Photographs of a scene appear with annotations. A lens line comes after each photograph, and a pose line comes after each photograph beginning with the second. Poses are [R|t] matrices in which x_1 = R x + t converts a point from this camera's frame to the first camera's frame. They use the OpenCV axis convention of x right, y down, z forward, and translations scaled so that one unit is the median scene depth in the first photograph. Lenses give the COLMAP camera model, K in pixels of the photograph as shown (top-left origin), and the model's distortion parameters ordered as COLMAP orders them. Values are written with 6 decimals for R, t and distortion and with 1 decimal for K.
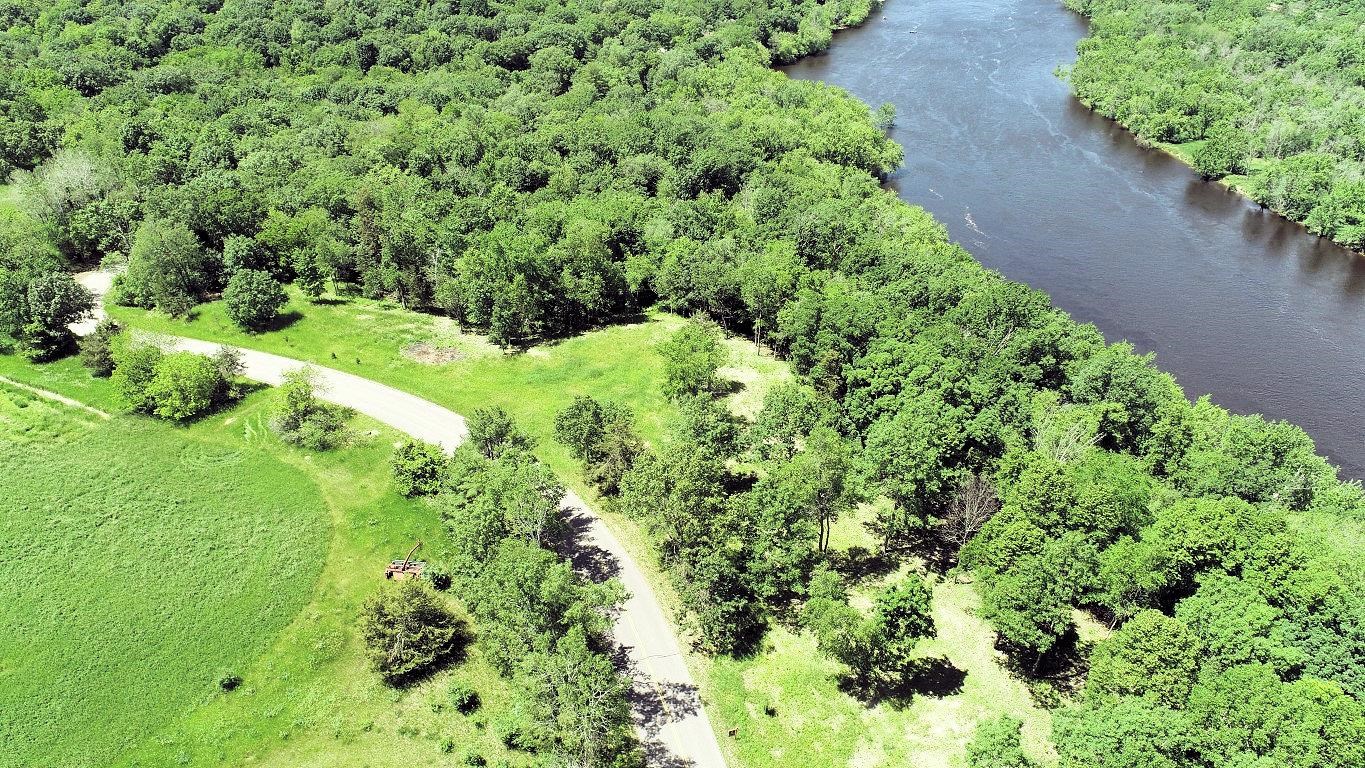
lens RADIAL K [[937.2, 0, 682.5], [0, 937.2, 384.0], [0, 0, 1]] dist [-0.006207, 0.002228]
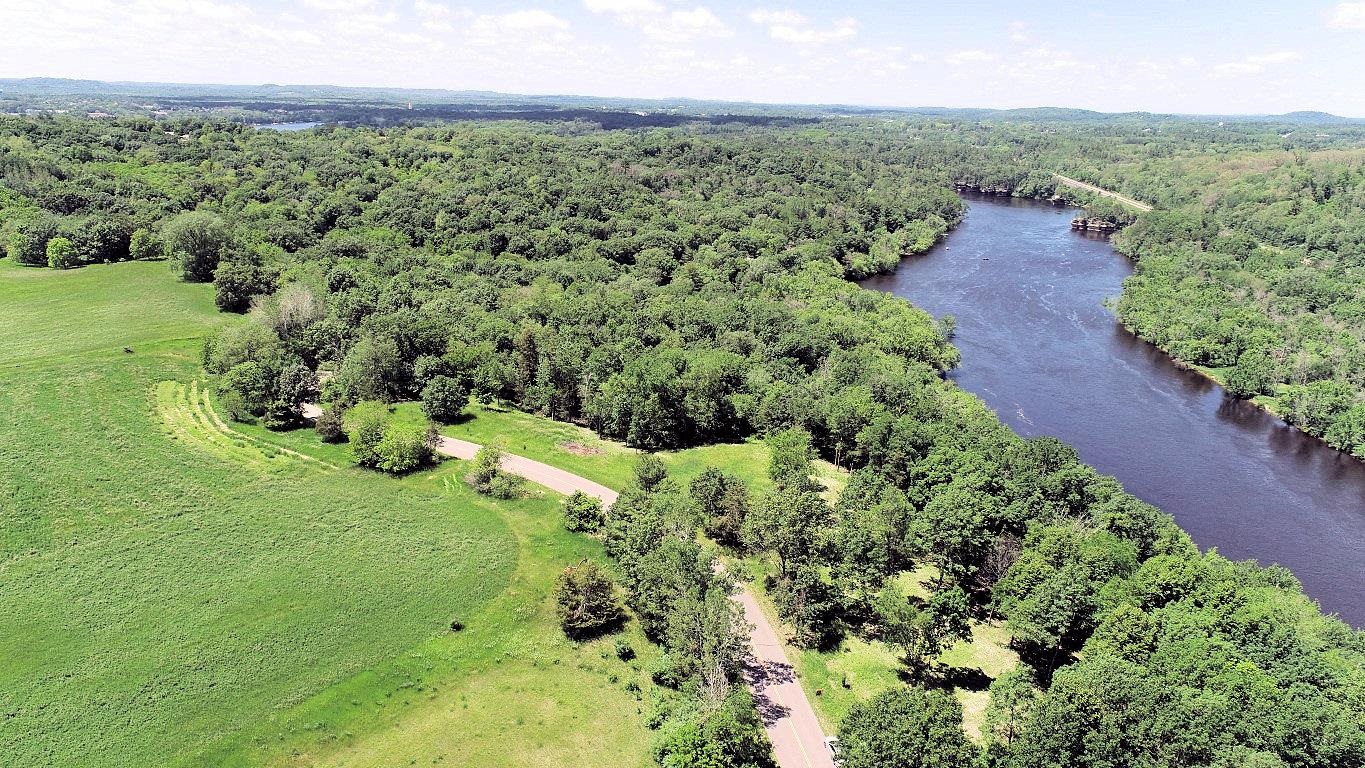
lens RADIAL K [[948.1, 0, 682.5], [0, 948.1, 384.0], [0, 0, 1]] dist [-0.000039, -0.003959]
pose [[0.994965, 0.078747, -0.061995, -0.050964], [-0.090552, 0.971433, -0.219357, 0.138742], [0.042951, 0.223866, 0.973673, -0.245122]]
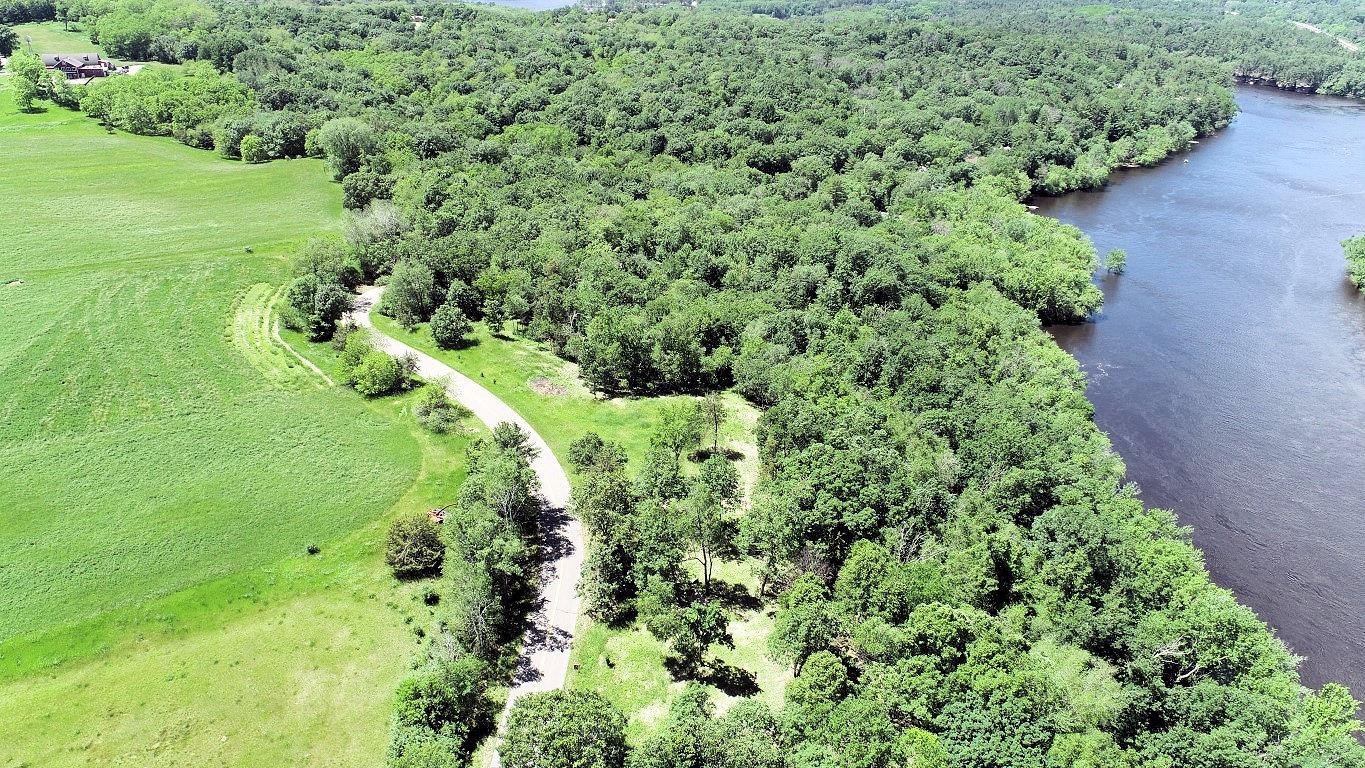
lens RADIAL K [[948.1, 0, 682.5], [0, 948.1, 384.0], [0, 0, 1]] dist [-0.000039, -0.003959]
pose [[0.927345, 0.194515, -0.319678, 0.324457], [-0.220647, 0.974207, -0.047291, -0.014225], [0.302234, 0.114391, 0.946345, -0.221858]]
